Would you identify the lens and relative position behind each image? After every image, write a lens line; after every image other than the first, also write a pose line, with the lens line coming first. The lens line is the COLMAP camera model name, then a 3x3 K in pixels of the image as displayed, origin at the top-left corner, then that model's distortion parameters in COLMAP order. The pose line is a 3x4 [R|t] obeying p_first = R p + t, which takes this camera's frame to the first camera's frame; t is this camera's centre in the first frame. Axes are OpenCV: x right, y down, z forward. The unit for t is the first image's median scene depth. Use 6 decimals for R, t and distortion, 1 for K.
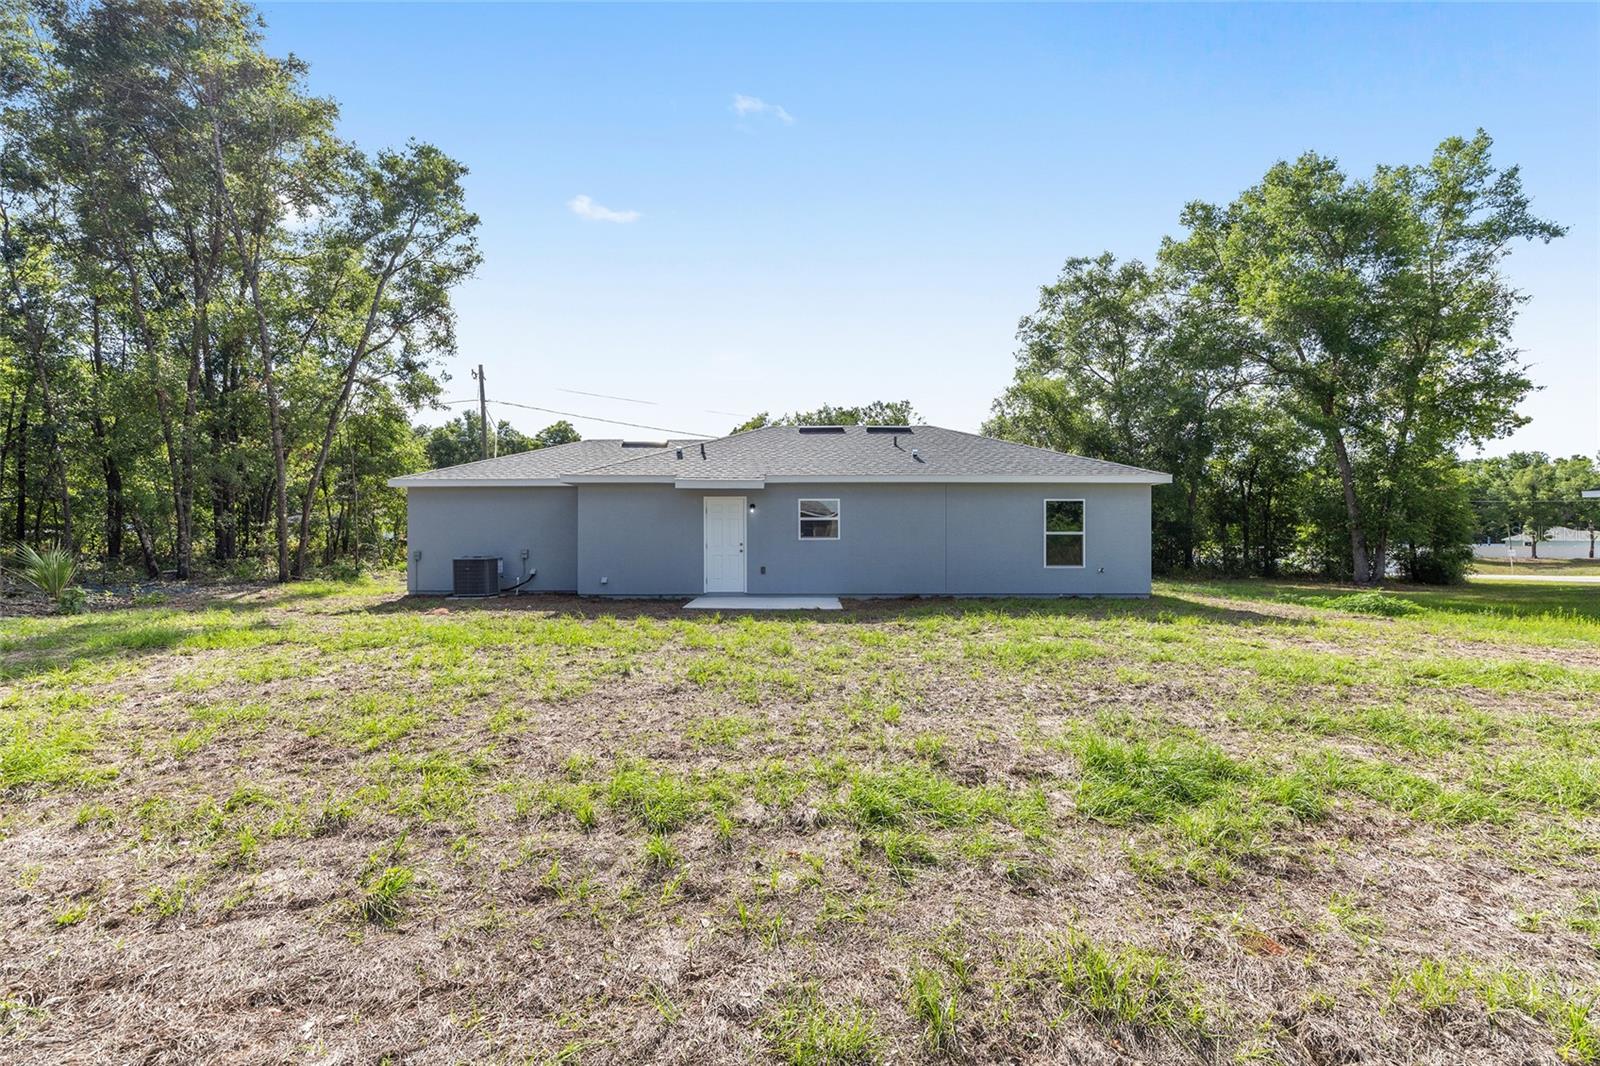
lens RADIAL K [[662.4, 0, 801.4], [0, 662.4, 534.6], [0, 0, 1]] dist [0.004215, 0.001173]
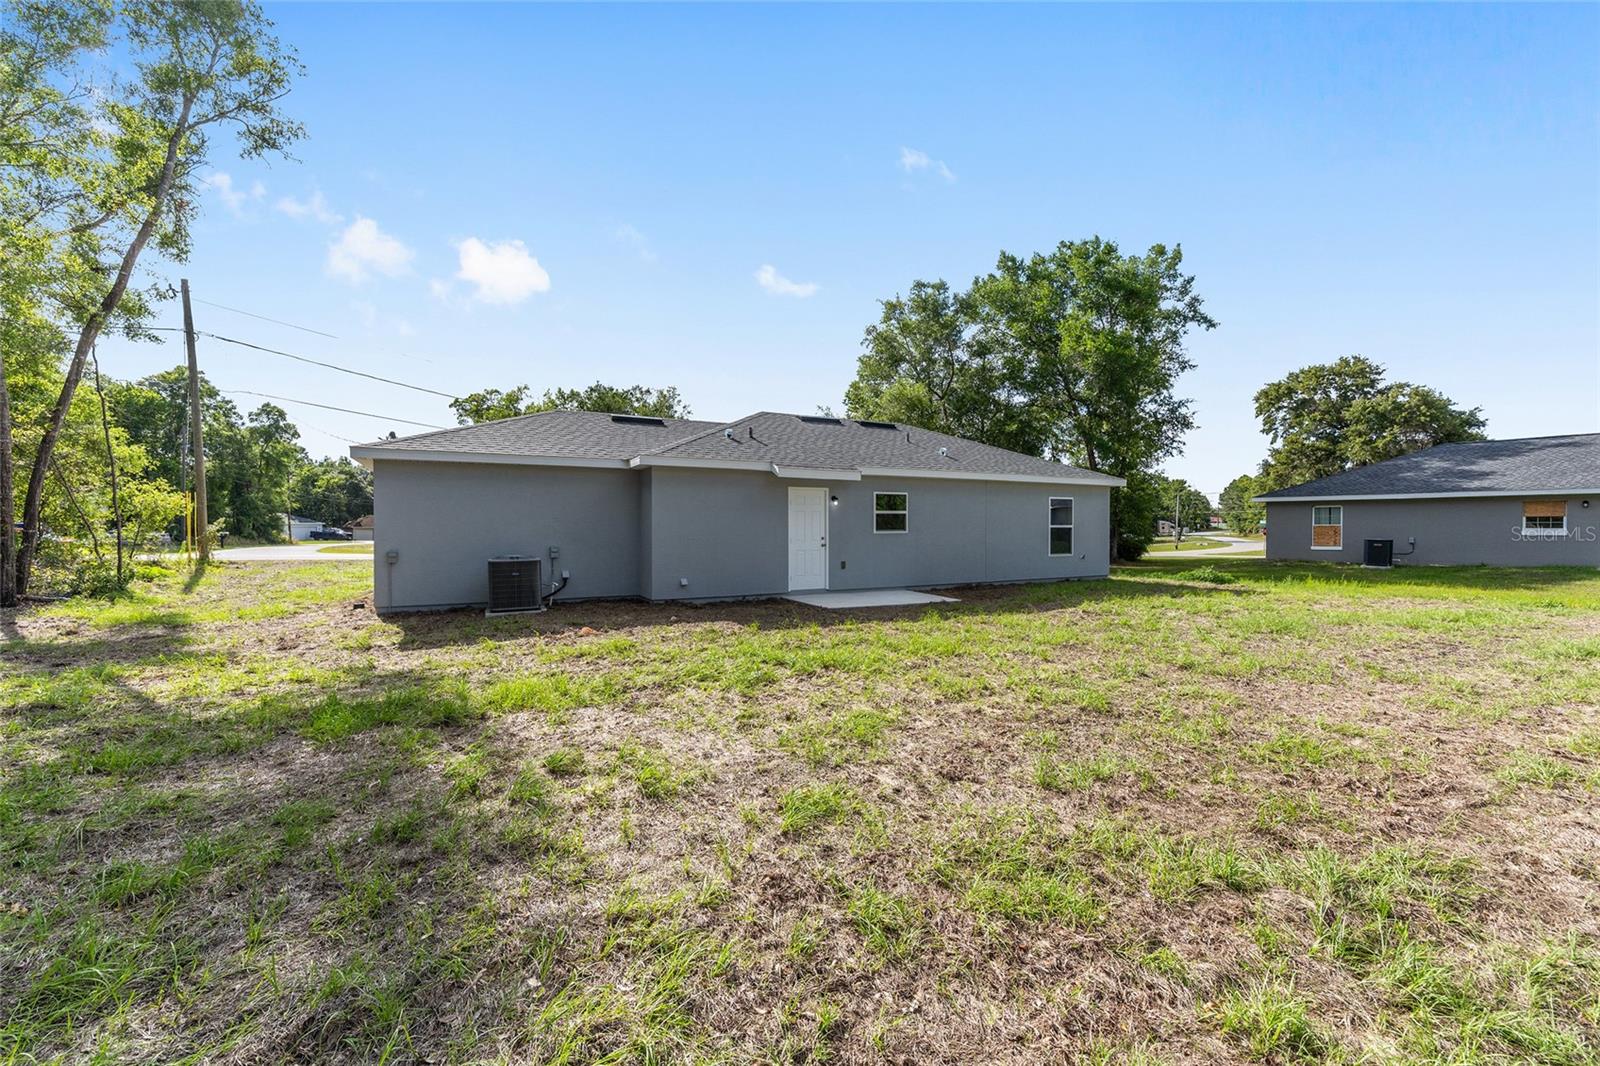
lens RADIAL K [[662.4, 0, 806.1], [0, 662.4, 526.9], [0, 0, 1]] dist [0.004215, 0.001173]
pose [[0.879439, -0.001554, 0.476010, -0.369472], [-0.001556, 0.999980, 0.006138, -0.004986], [-0.476010, -0.006138, 0.879419, 0.118273]]
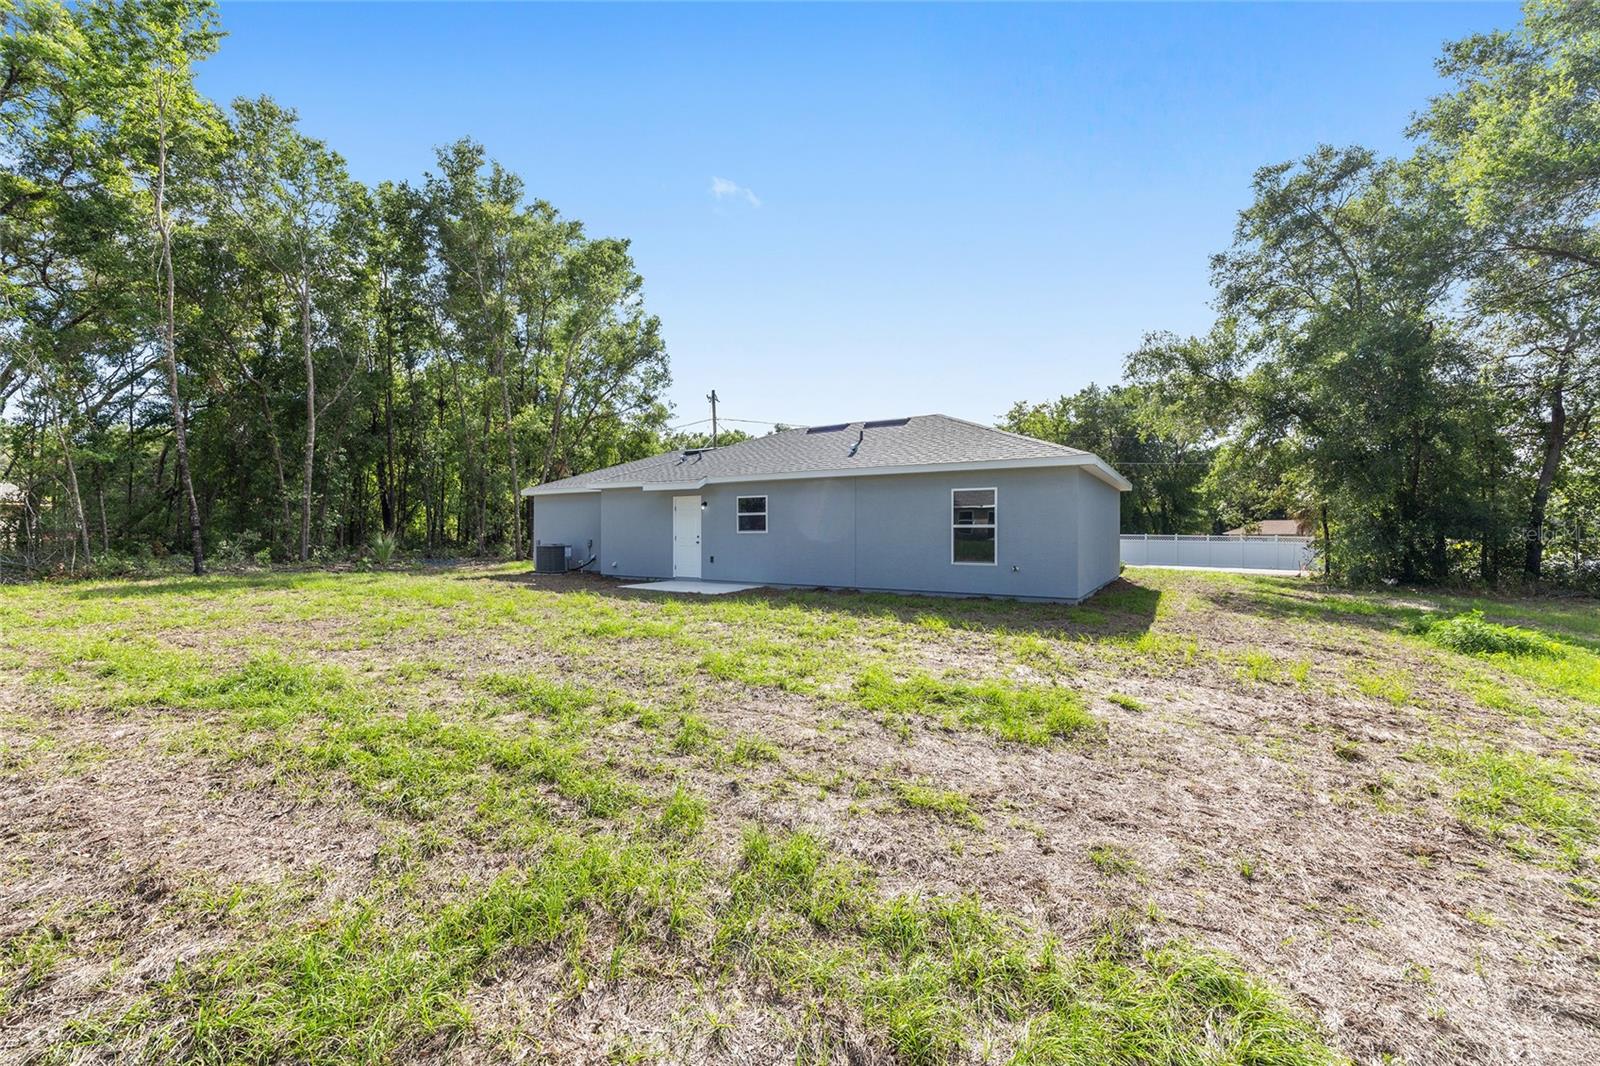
lens RADIAL K [[662.4, 0, 799.5], [0, 662.4, 534.4], [0, 0, 1]] dist [0.004215, 0.001173]
pose [[0.850806, 0.002580, -0.525474, 0.438728], [0.001106, 0.999977, 0.006700, 0.001892], [0.525479, -0.006282, 0.850783, 0.072103]]
